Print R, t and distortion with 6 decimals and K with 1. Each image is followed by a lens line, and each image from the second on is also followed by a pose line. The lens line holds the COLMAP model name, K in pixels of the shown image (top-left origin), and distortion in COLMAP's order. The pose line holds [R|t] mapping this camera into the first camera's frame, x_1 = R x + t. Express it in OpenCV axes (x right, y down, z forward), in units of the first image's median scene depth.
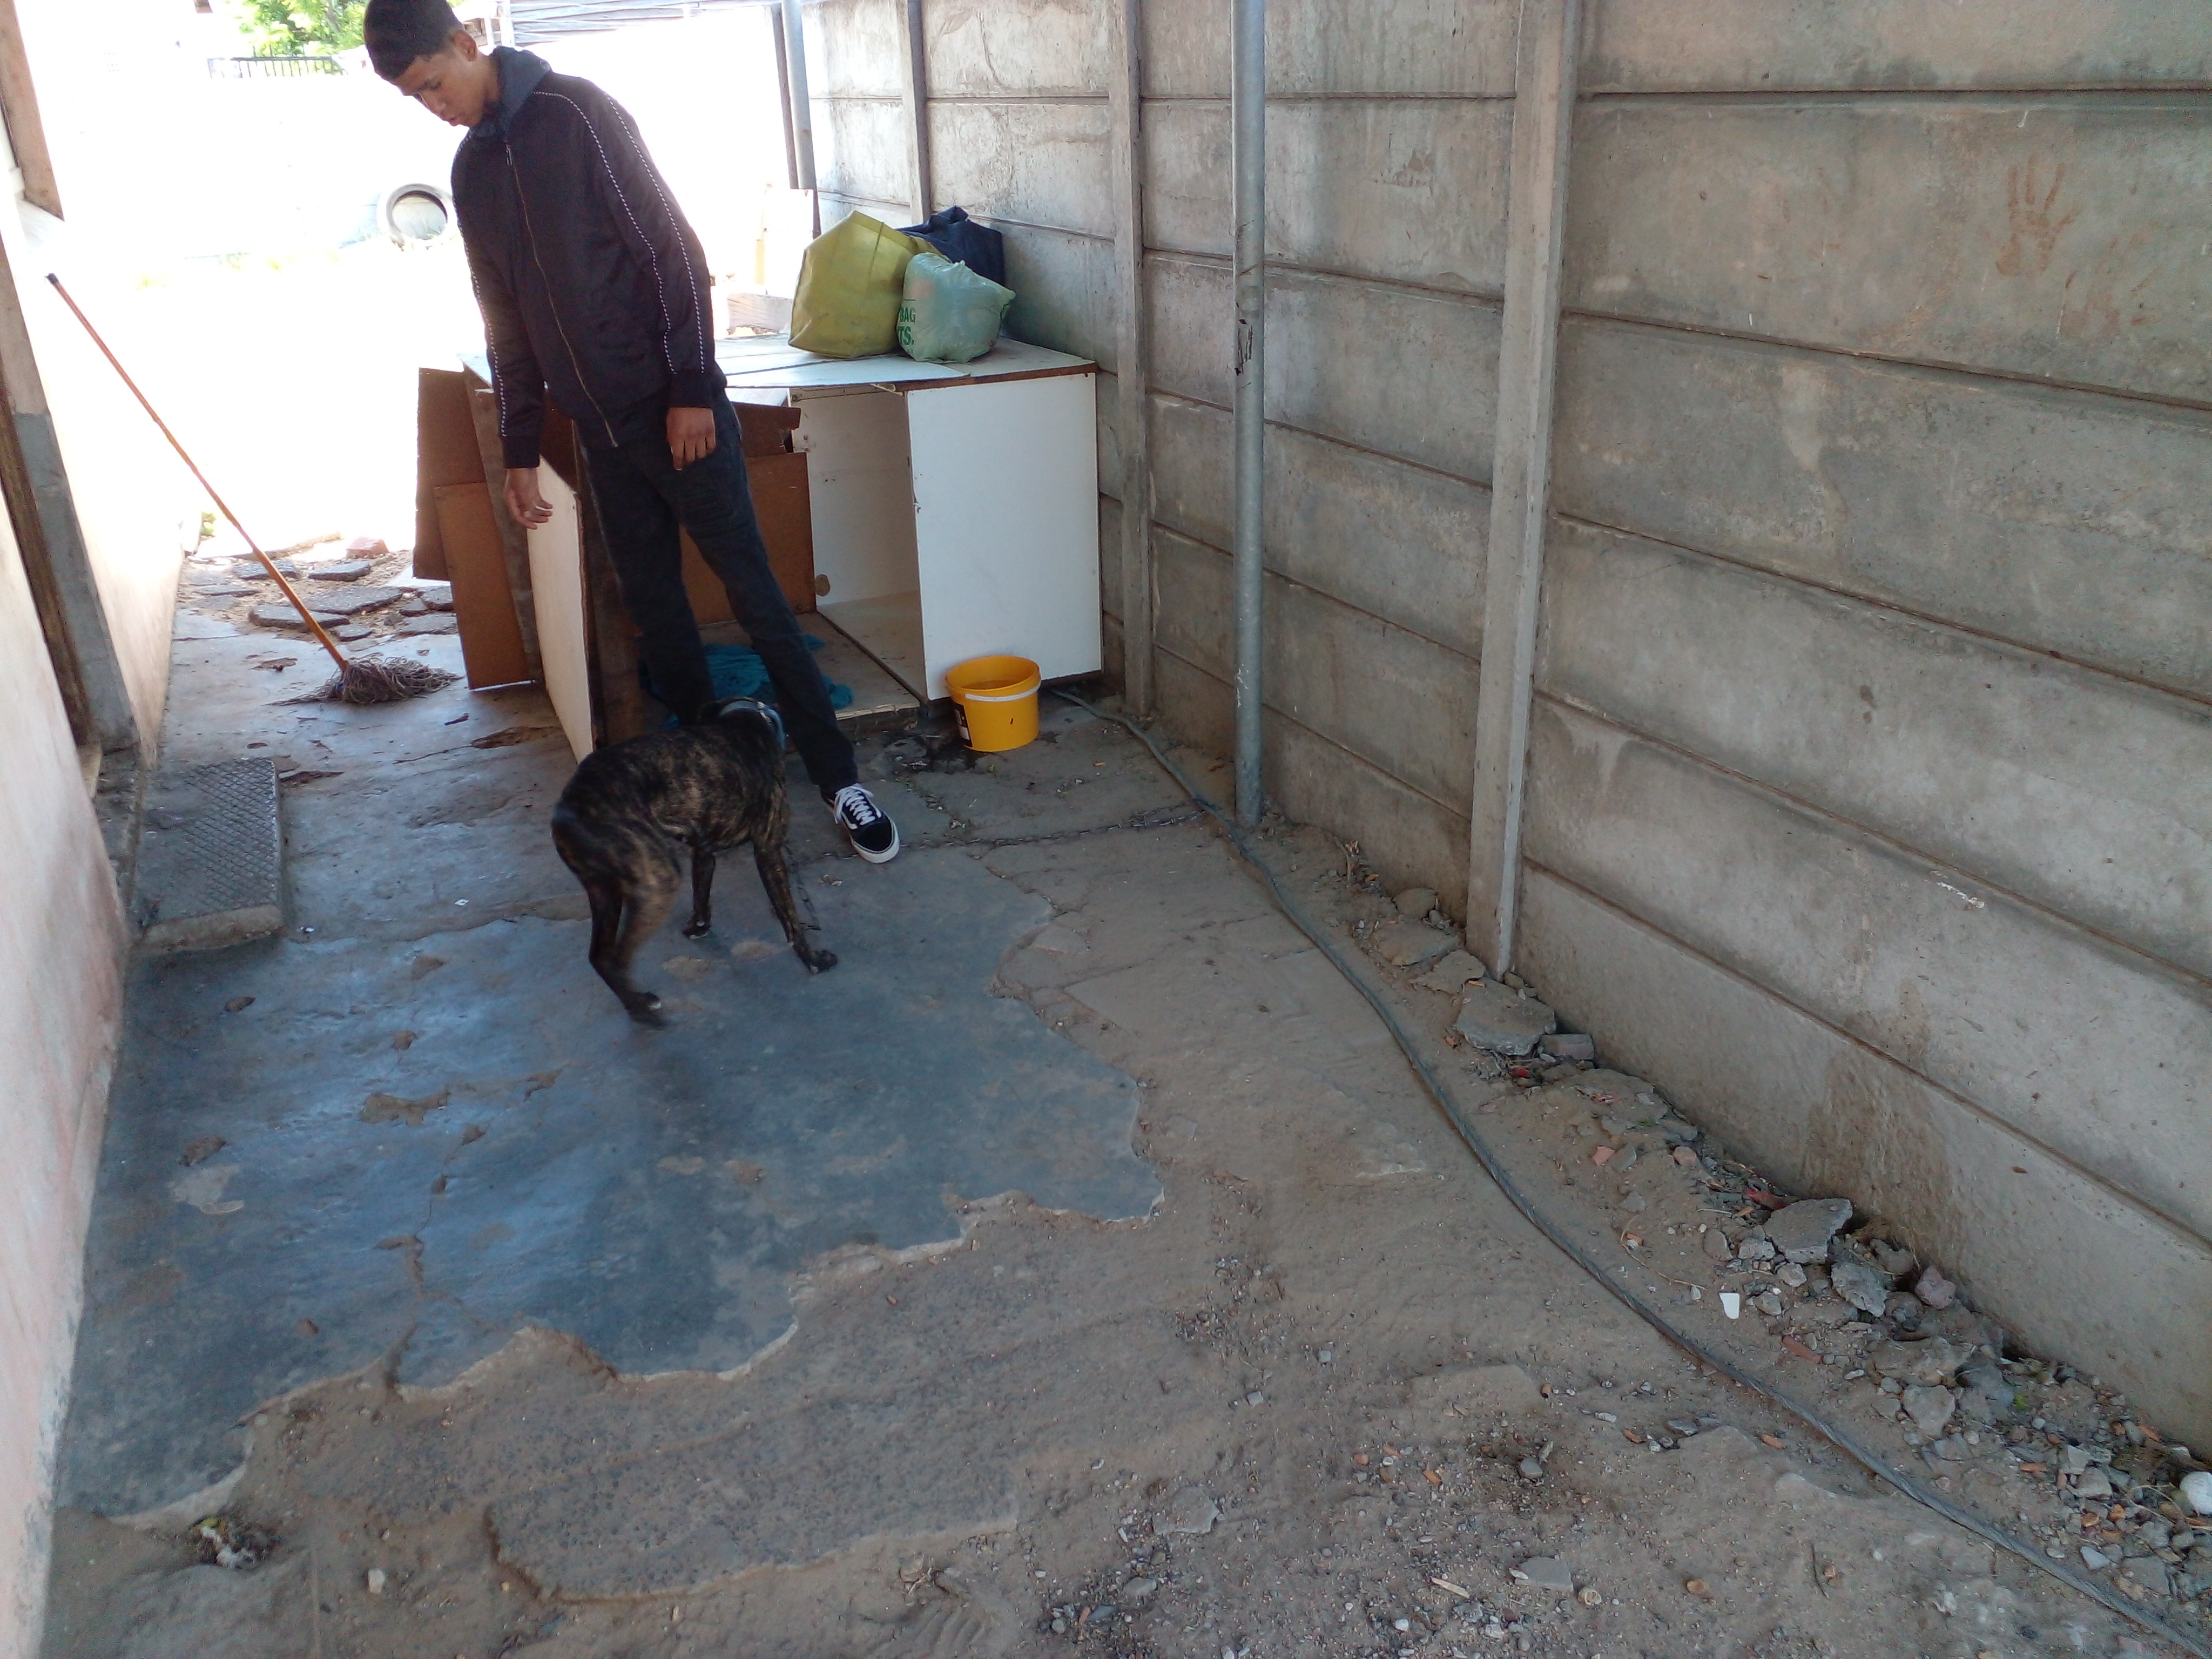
lens RADIAL K [[1762.6, 0, 1106.0], [0, 1762.6, 829.5], [0, 0, 1]] dist [-0.029504, 0.005971]
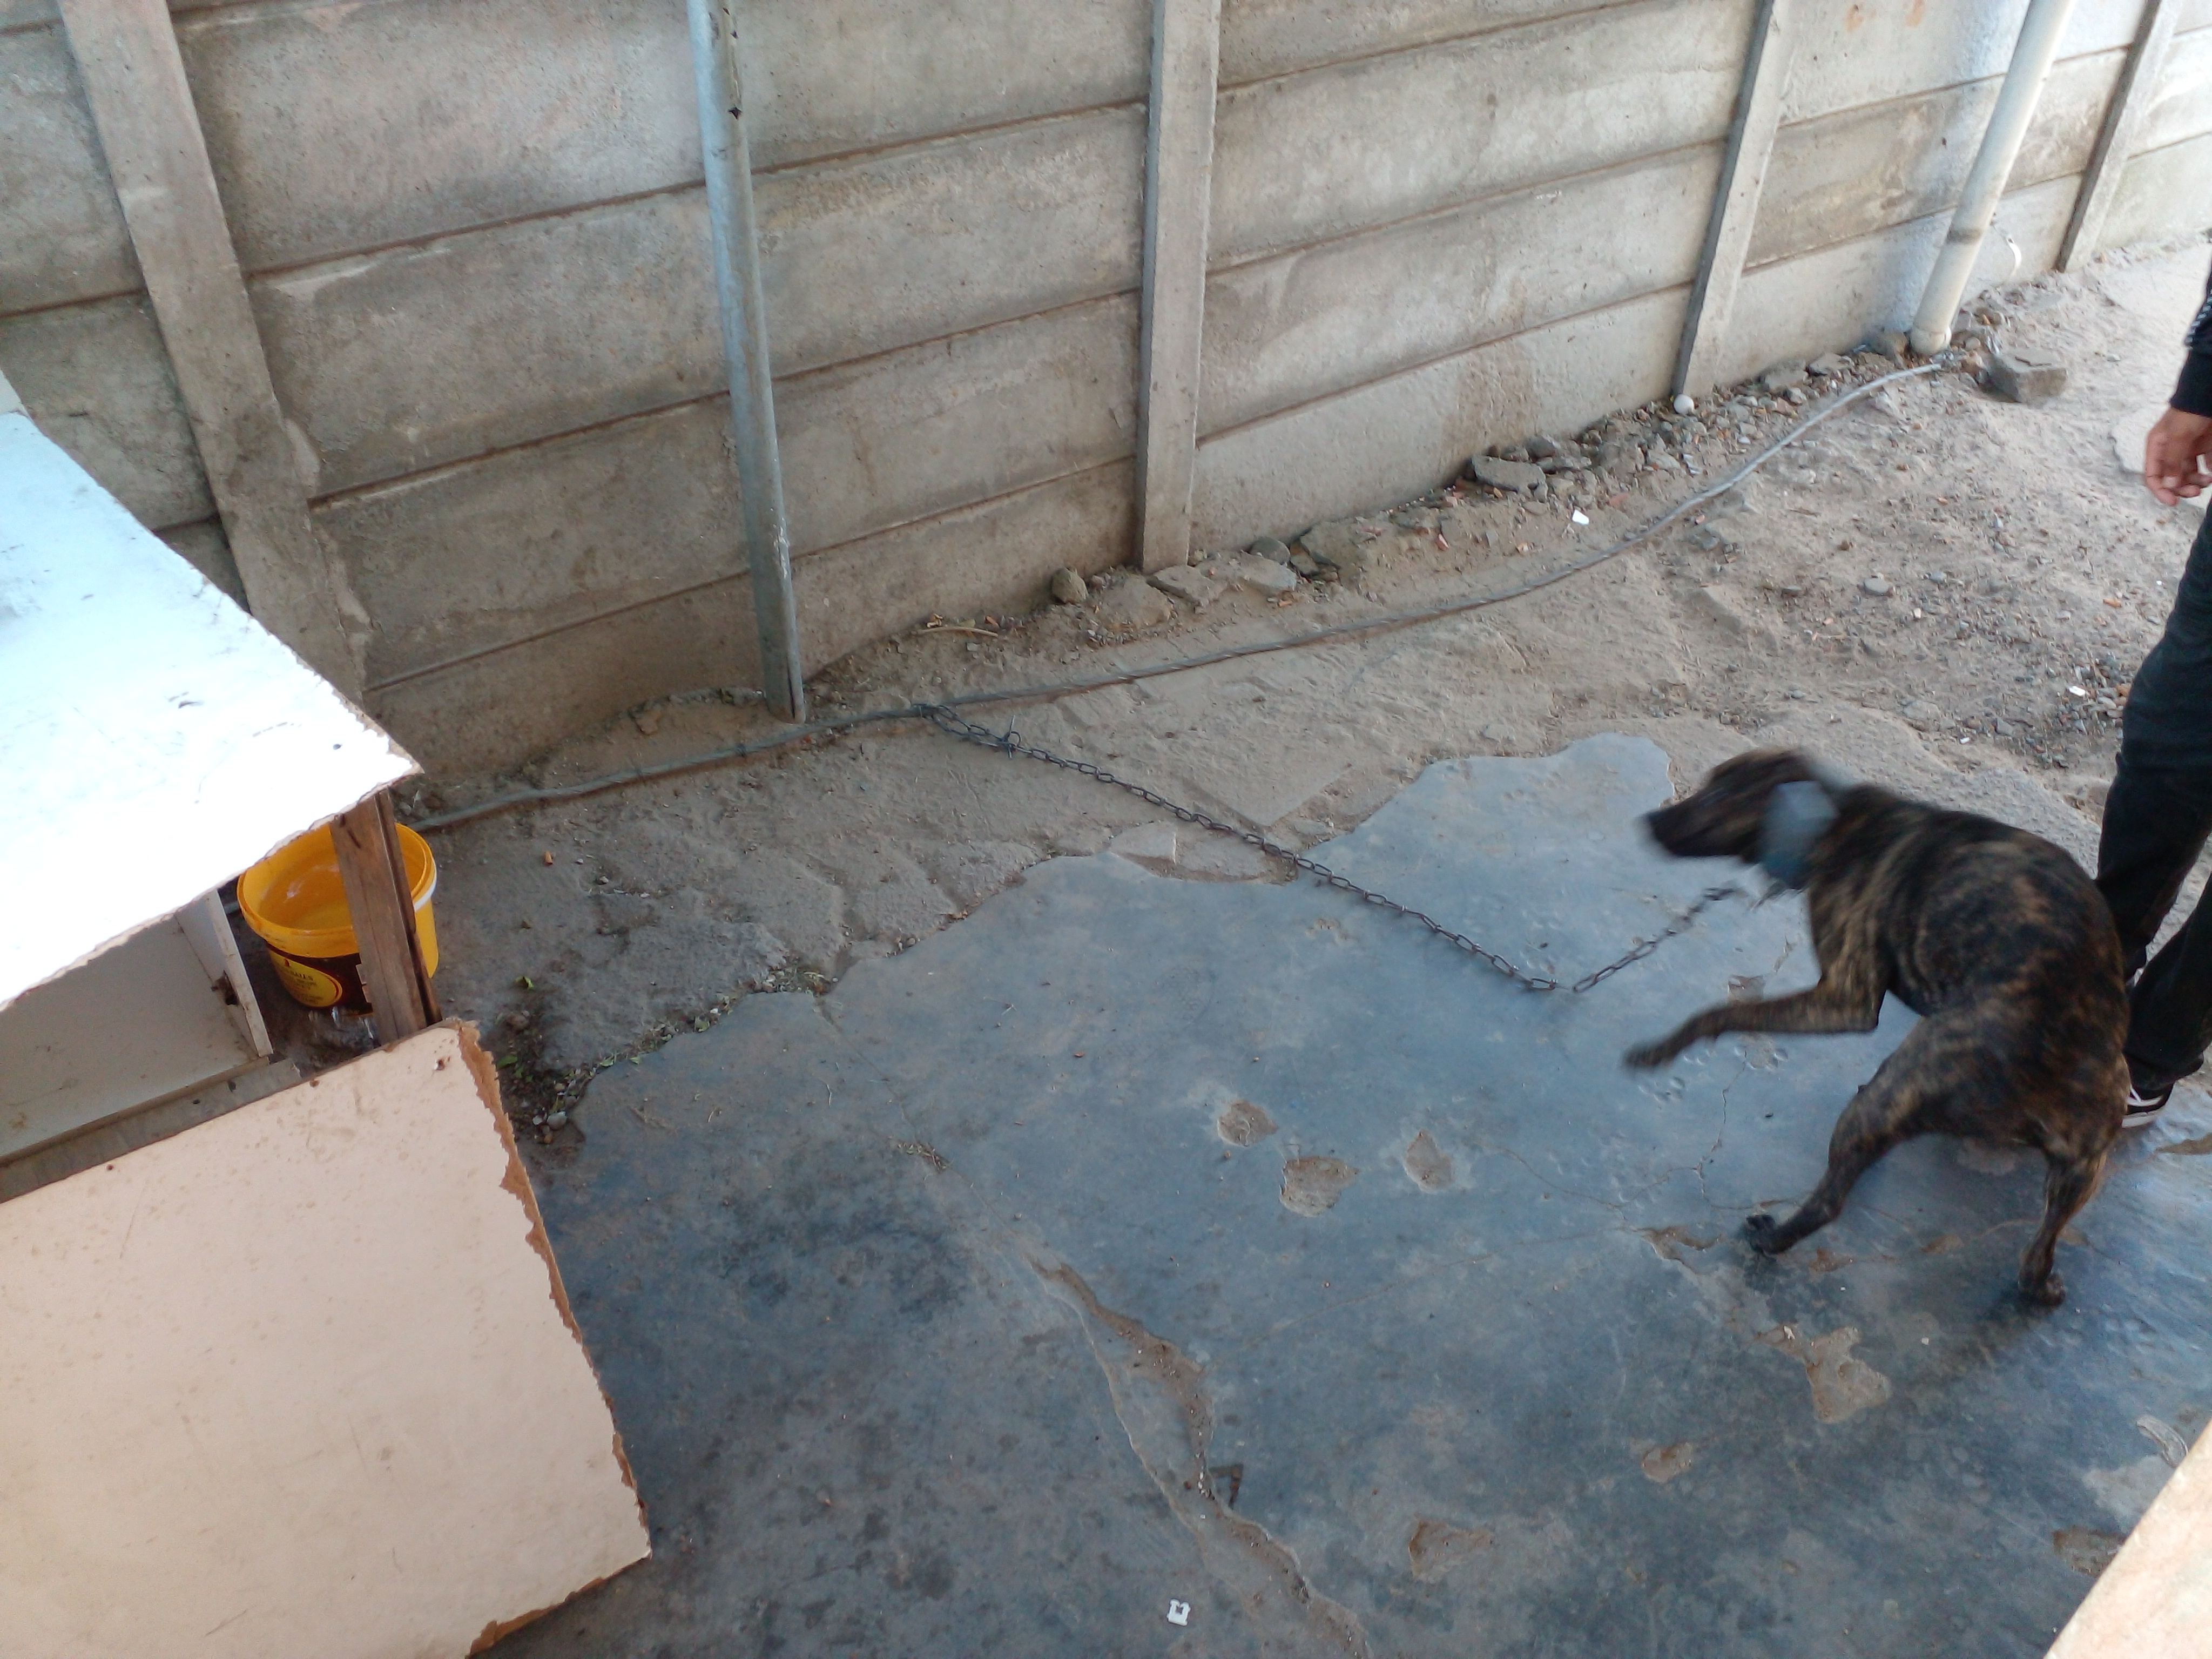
lens RADIAL K [[1889.1, 0, 1046.1], [0, 1889.1, 825.6], [0, 0, 1]] dist [0.001478, 0.005086]
pose [[-0.192090, -0.541742, 0.818301, -0.867148], [0.384234, 0.725746, 0.570663, -0.541251], [-0.903031, 0.424038, 0.068747, 1.209204]]
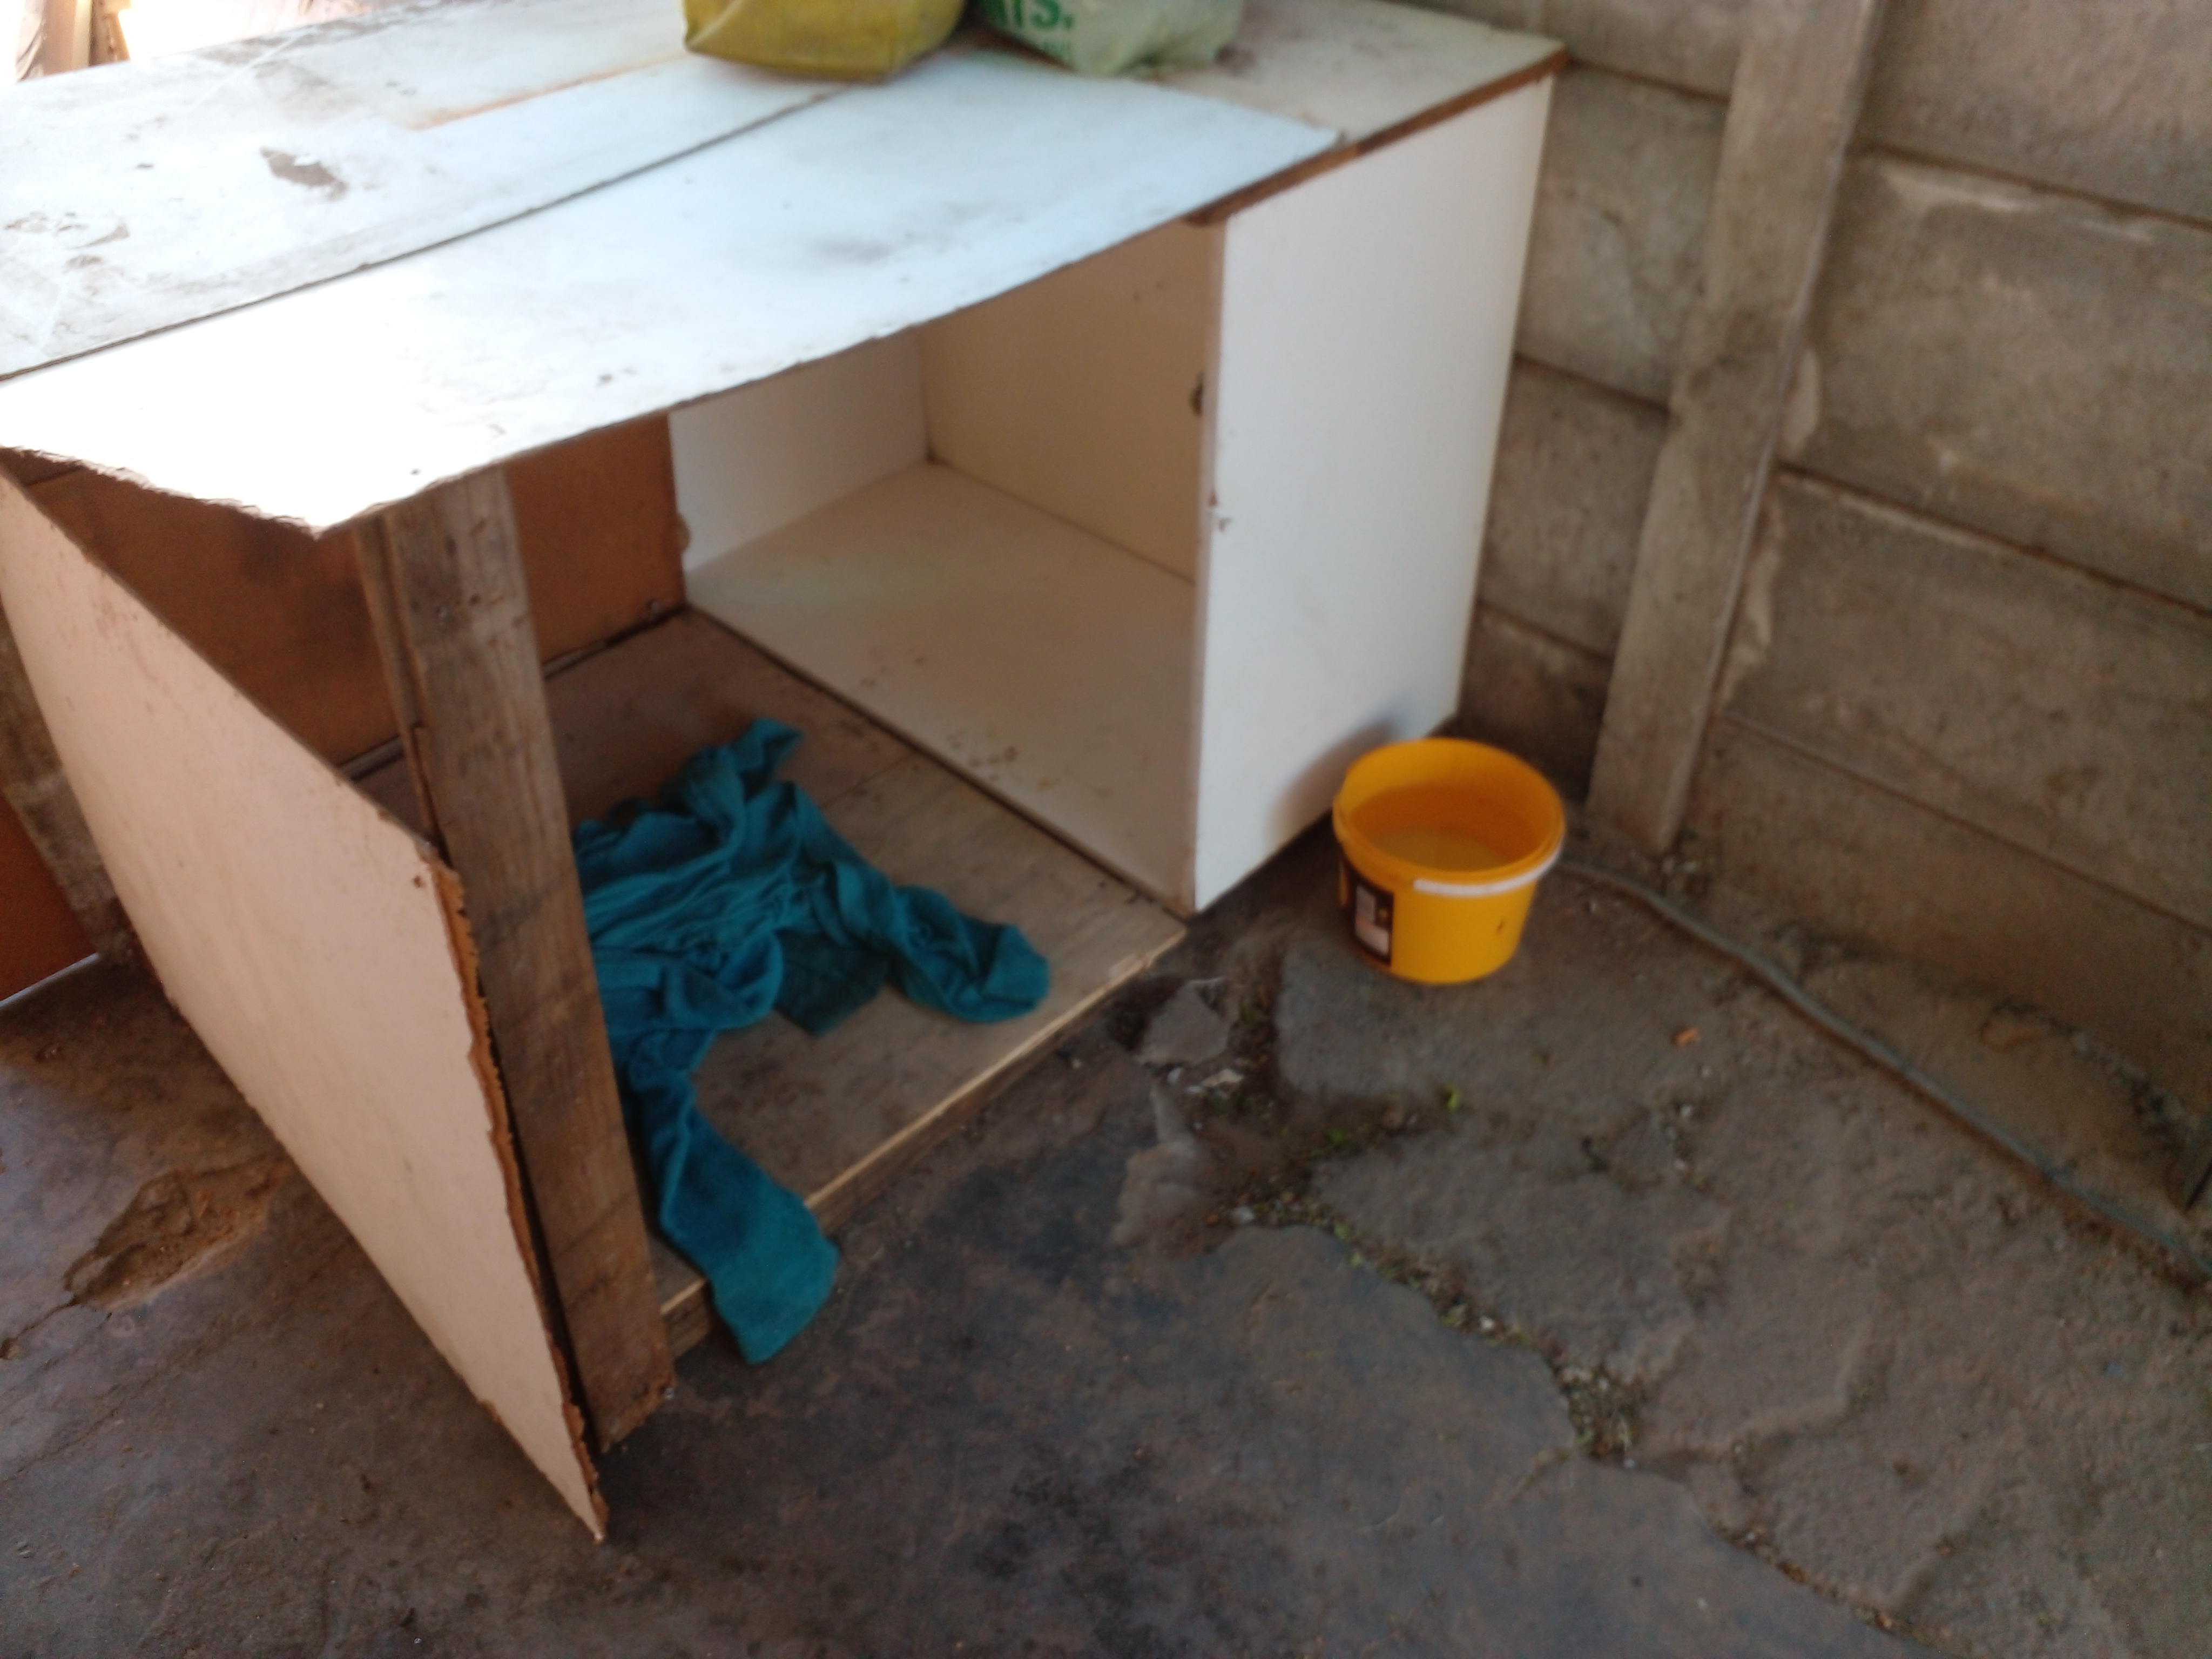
lens RADIAL K [[1768.4, 0, 1106.0], [0, 1768.4, 829.5], [0, 0, 1]] dist [-0.019861, -0.010100]
pose [[0.926738, -0.216929, 0.306755, -0.404354], [0.120122, 0.944694, 0.305161, -0.365617], [-0.355988, -0.245956, 0.901542, 1.018177]]
